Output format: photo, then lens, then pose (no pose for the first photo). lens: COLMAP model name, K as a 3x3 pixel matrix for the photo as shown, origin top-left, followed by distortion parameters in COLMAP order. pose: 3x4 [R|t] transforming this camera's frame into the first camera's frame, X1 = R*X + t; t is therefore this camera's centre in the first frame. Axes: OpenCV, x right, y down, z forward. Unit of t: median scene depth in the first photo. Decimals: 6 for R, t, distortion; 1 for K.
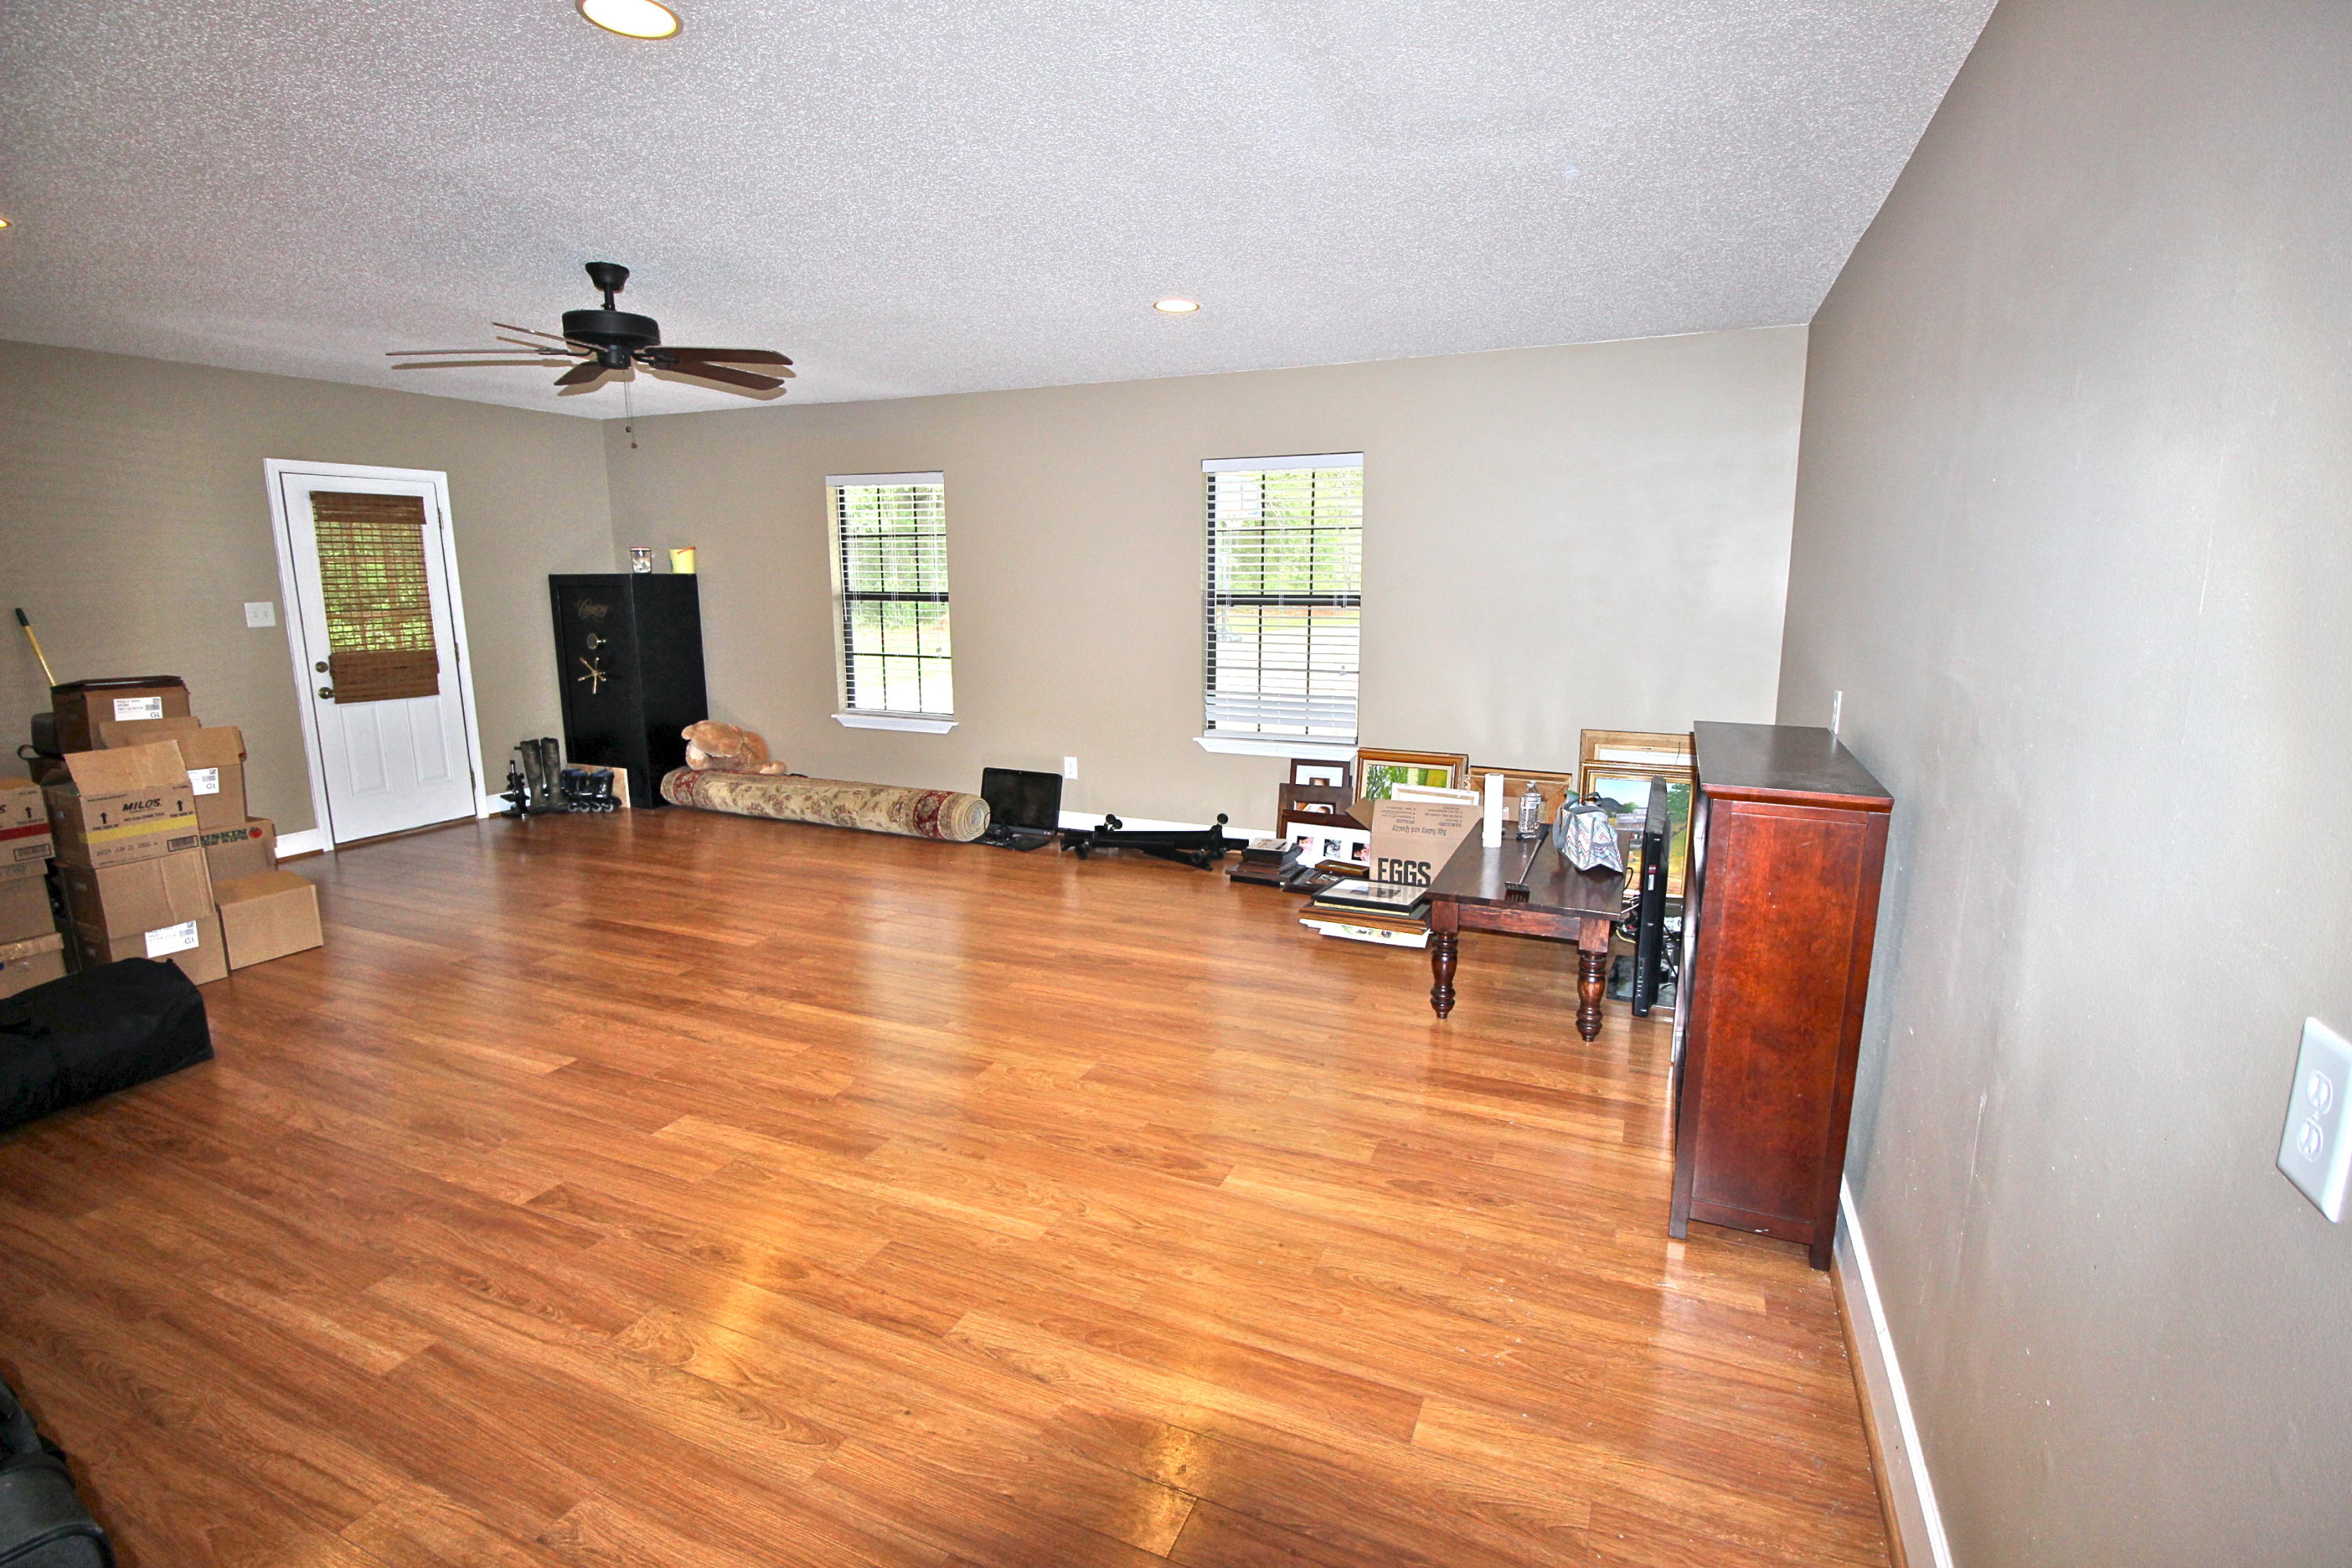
lens RADIAL K [[1086.2, 0, 1175.6], [0, 1086.2, 773.3], [0, 0, 1]] dist [-0.004205, -0.010421]
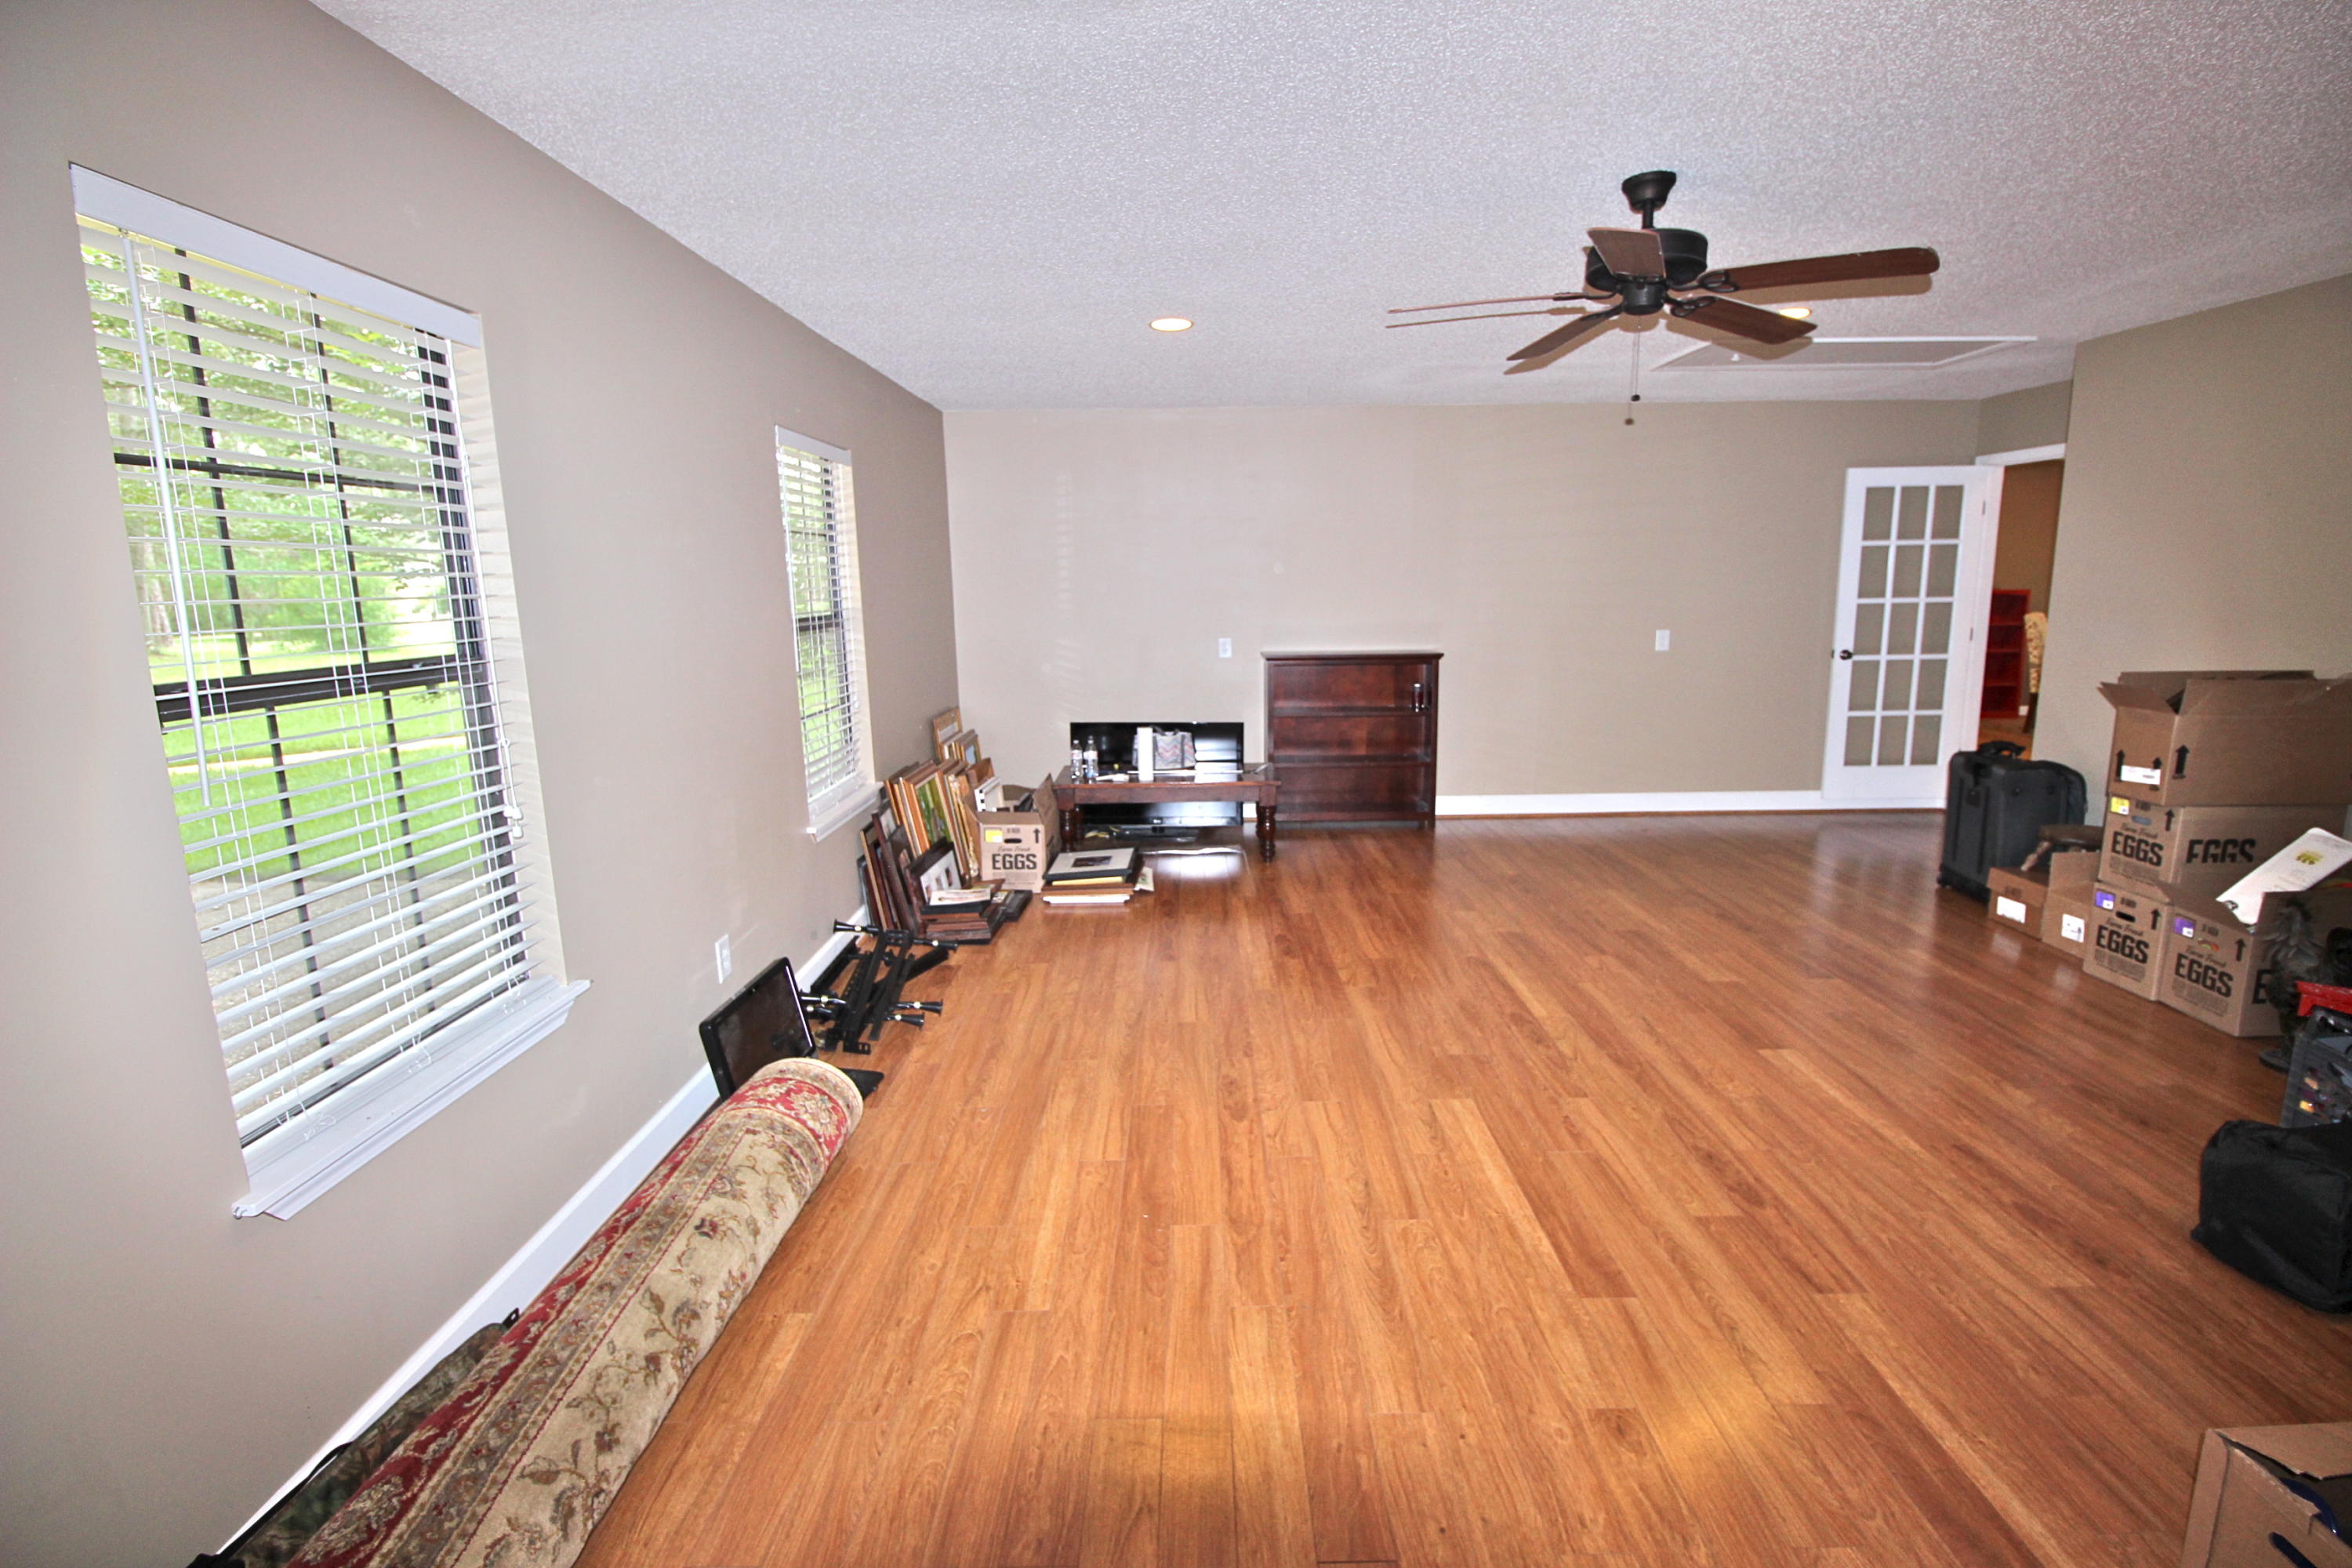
lens RADIAL K [[1086.2, 0, 1177.7], [0, 1086.2, 780.6], [0, 0, 1]] dist [-0.004205, -0.010421]
pose [[-0.396700, -0.161966, 0.903547, -1.093623], [0.187492, 0.949263, 0.252479, -0.309193], [-0.898597, 0.269566, -0.346205, 1.593031]]
